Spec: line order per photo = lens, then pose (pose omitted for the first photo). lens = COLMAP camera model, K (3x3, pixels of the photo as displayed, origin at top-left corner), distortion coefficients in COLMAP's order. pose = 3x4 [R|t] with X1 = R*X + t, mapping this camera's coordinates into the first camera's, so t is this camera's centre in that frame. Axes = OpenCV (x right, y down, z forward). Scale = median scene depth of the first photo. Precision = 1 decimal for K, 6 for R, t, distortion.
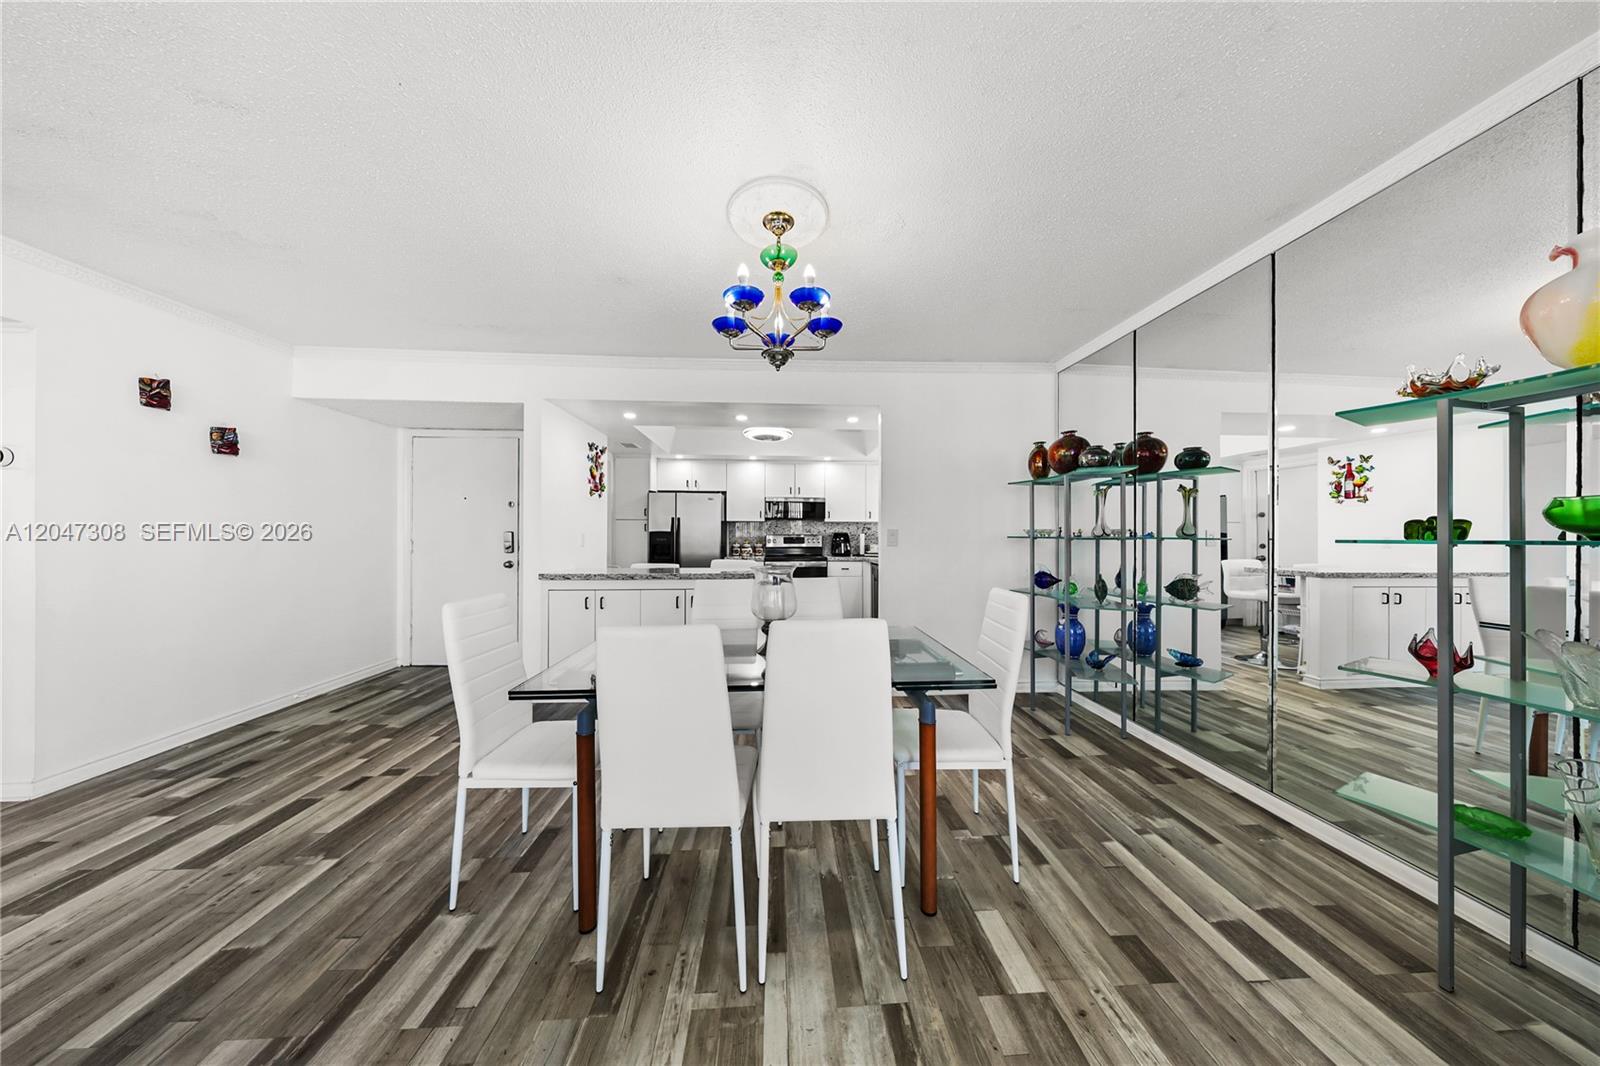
lens RADIAL K [[460.0, 0, 799.7], [0, 460.0, 535.8], [0, 0, 1]] dist [-0.000098, -0.000094]
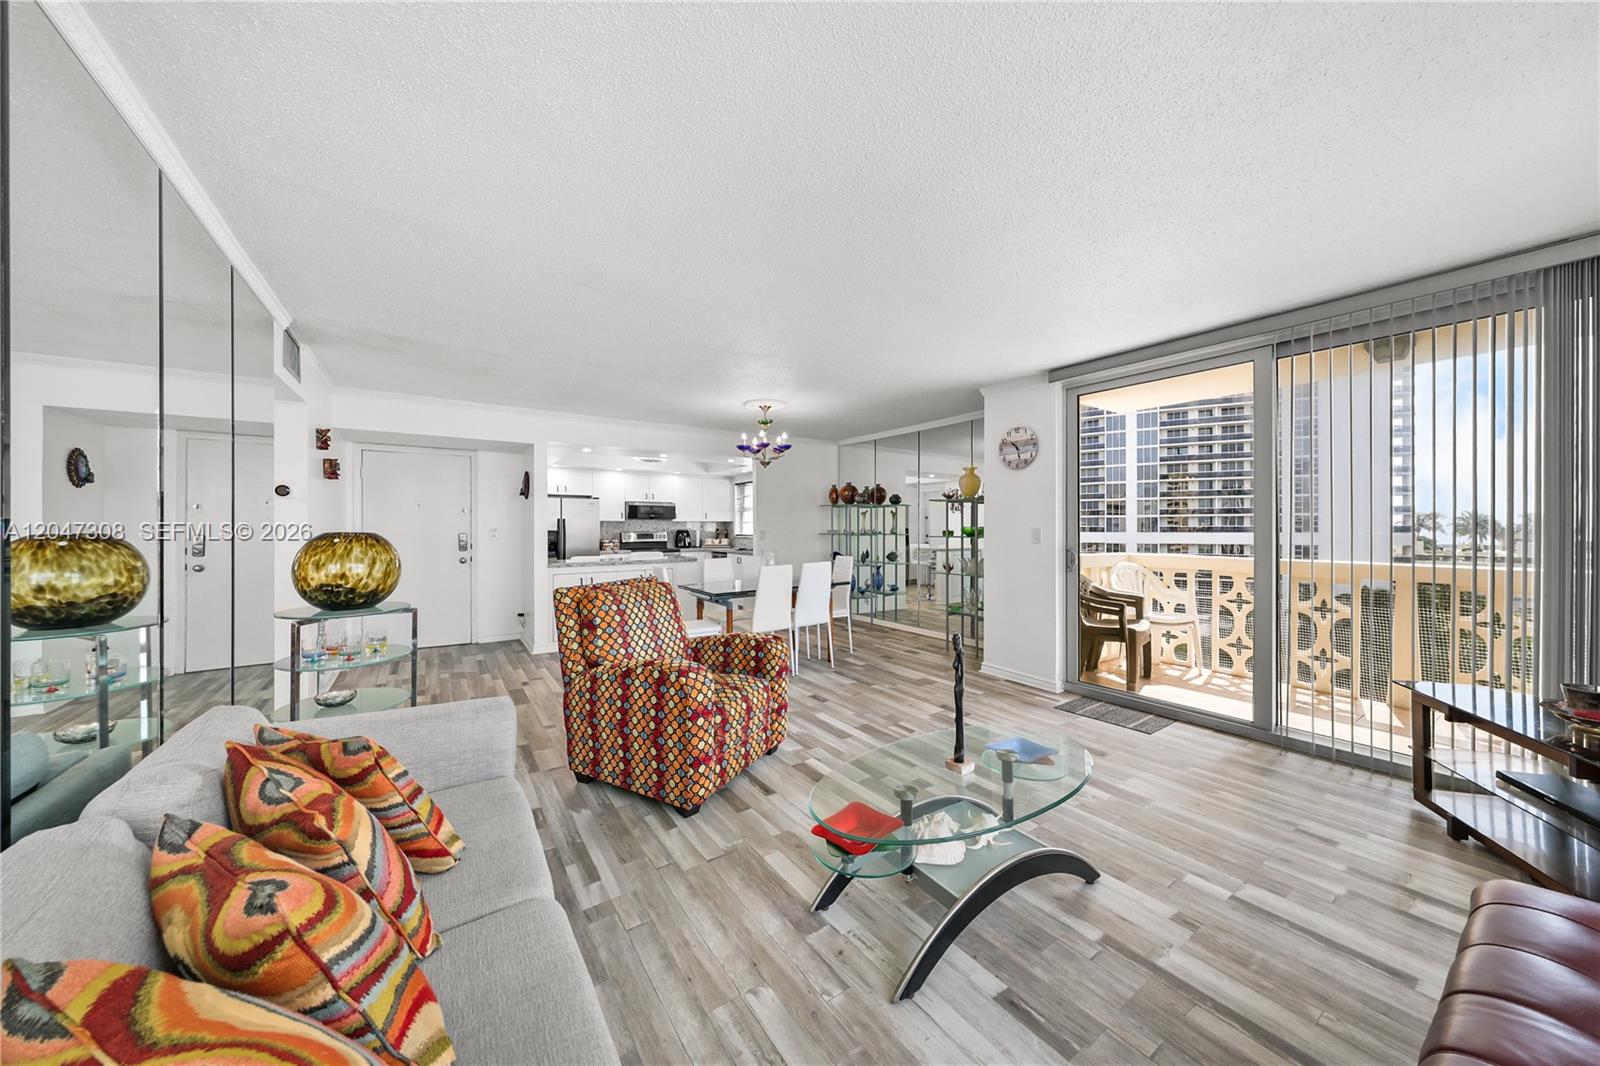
lens RADIAL K [[536.0, 0, 808.1], [0, 536.0, 527.8], [0, 0, 1]] dist [0.000914, -0.000349]
pose [[0.848576, -0.005609, 0.529044, -0.810527], [0.003791, 0.999983, 0.004521, -0.036744], [-0.529060, -0.001831, 0.848583, -0.904133]]
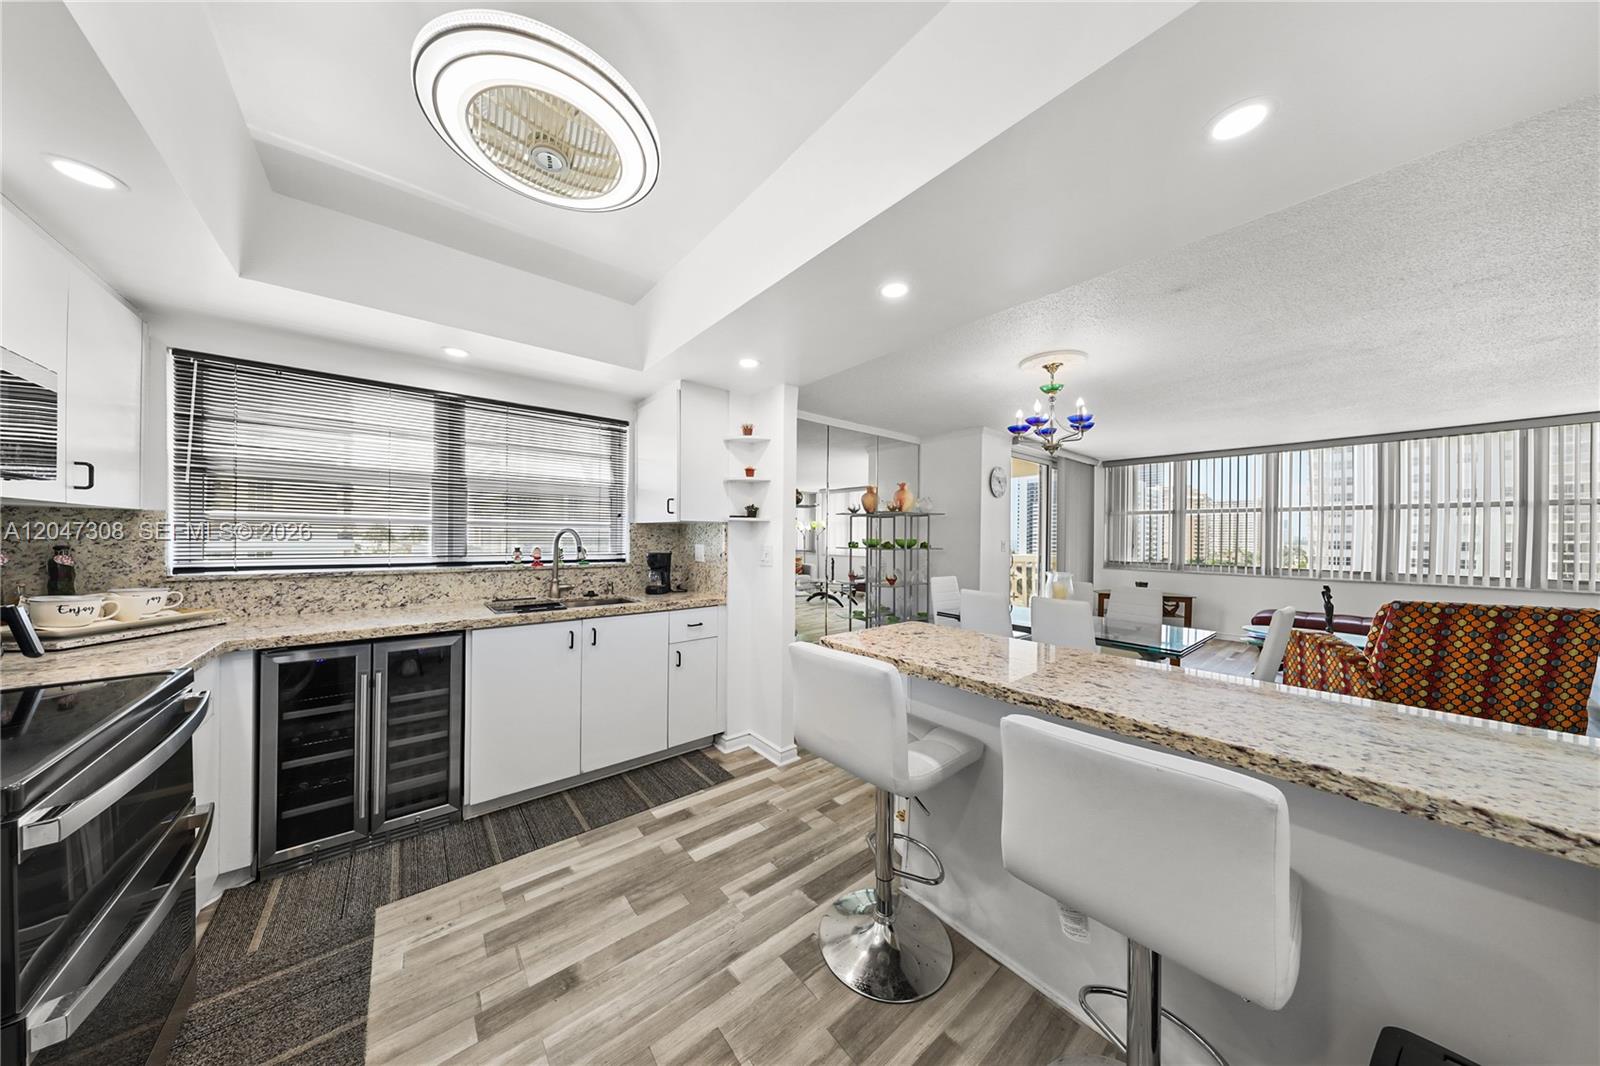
lens RADIAL K [[482.5, 0, 798.8], [0, 482.5, 535.5], [0, 0, 1]] dist [0.003010, 0.000081]
pose [[-0.598185, -0.007434, 0.801324, -0.549074], [-0.012962, 0.999916, -0.000400, -0.038039], [-0.801253, -0.010626, -0.598231, 1.677867]]
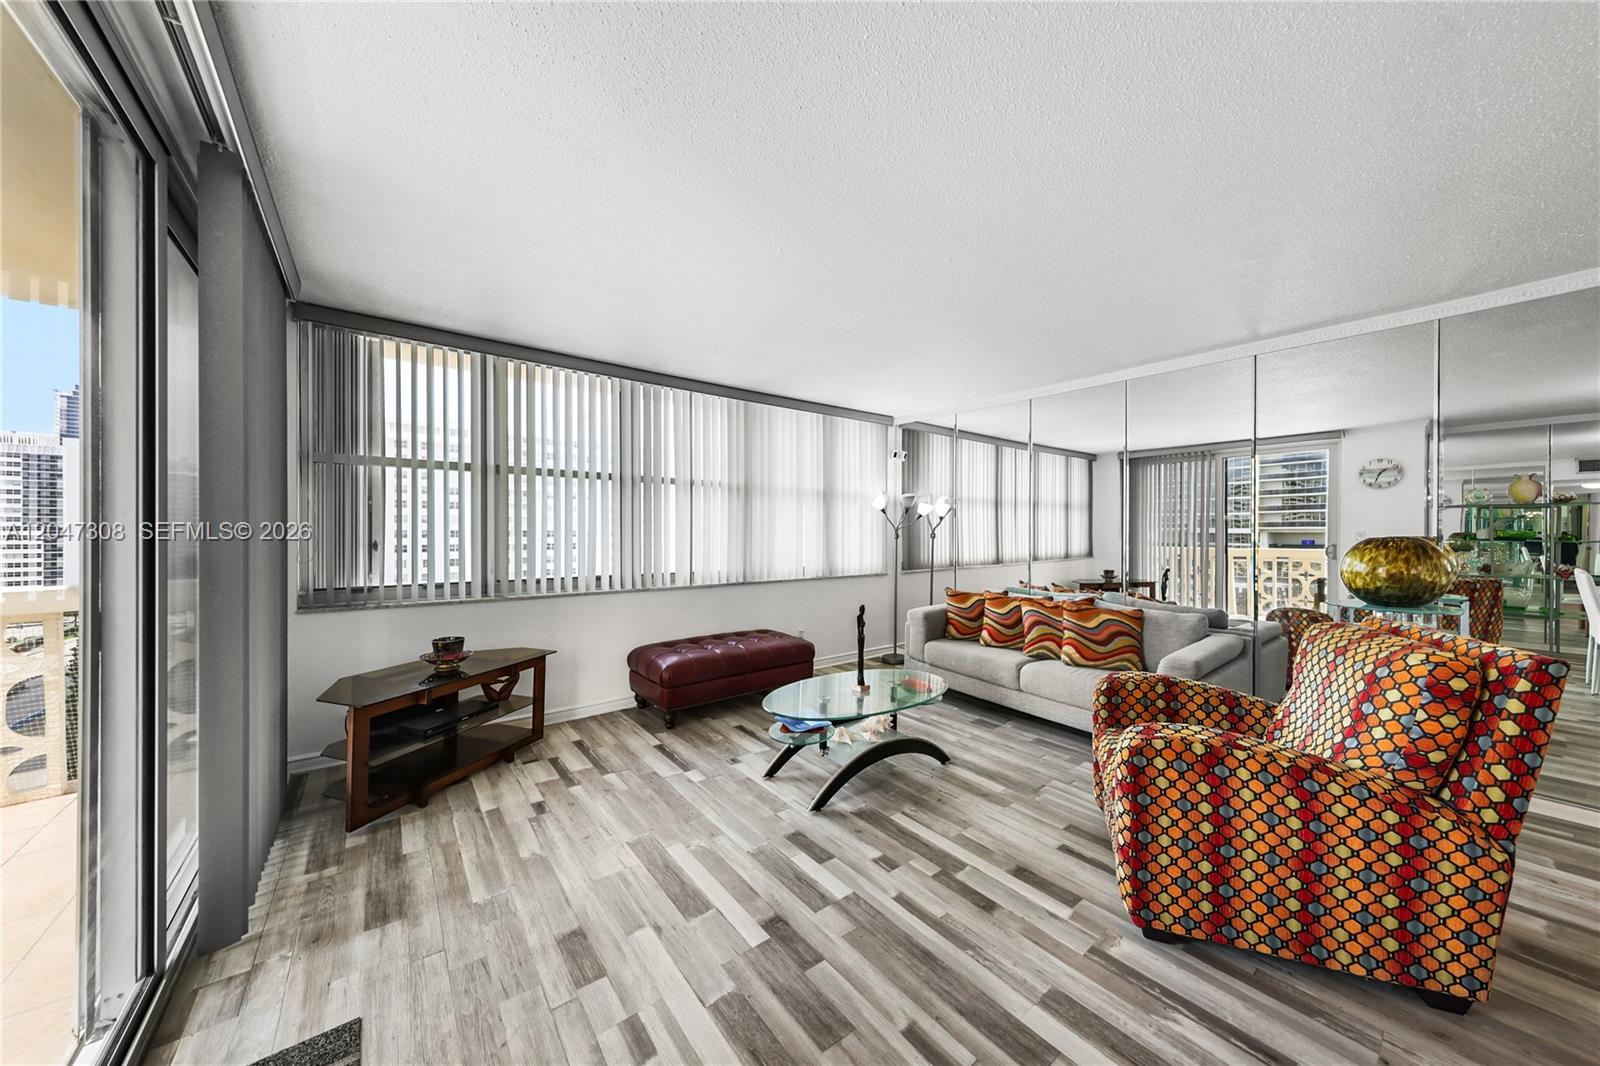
lens RADIAL K [[536.0, 0, 797.1], [0, 536.0, 532.6], [0, 0, 1]] dist [0.000914, -0.000349]
pose [[-0.821787, -0.001634, -0.569793, 0.300249], [-0.001976, 0.999998, -0.000017, -0.036183], [0.569792, 0.001112, -0.821788, 0.246623]]
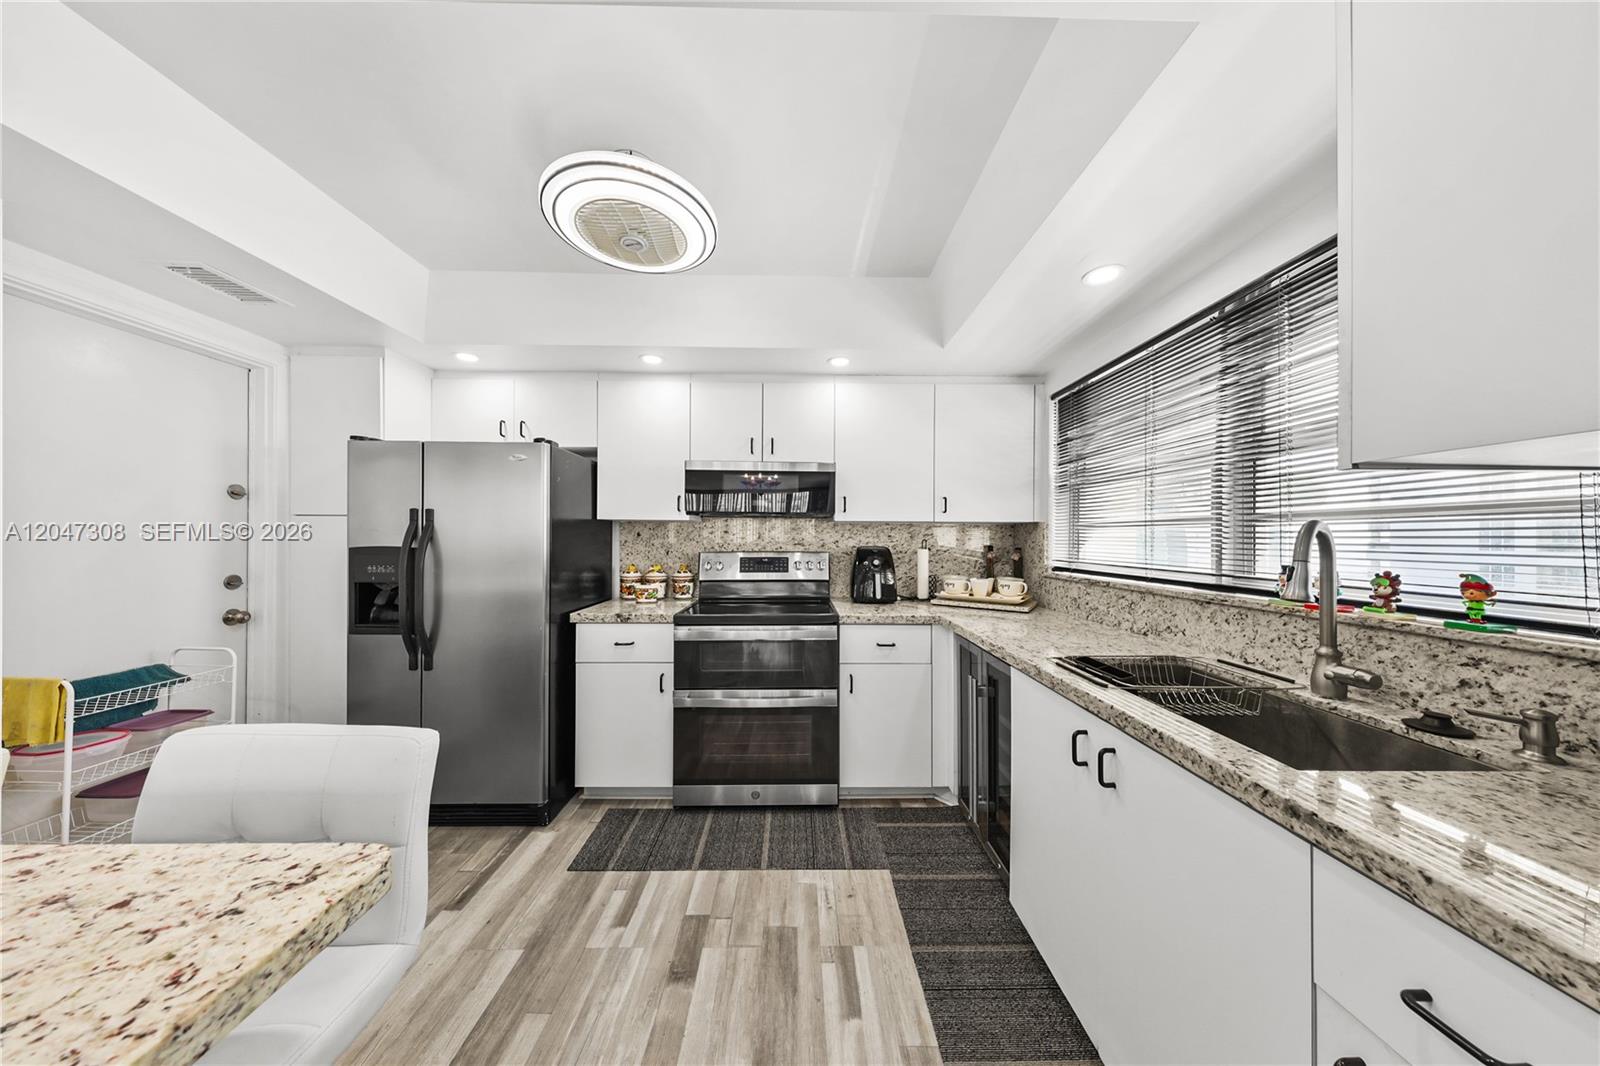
lens RADIAL K [[482.5, 0, 803.8], [0, 482.5, 536.1], [0, 0, 1]] dist [0.003010, 0.000081]
pose [[0.999174, 0.003227, -0.040518, 0.087058], [-0.003353, 0.999990, -0.003031, -0.031698], [0.040508, 0.003164, 0.999174, 1.109884]]
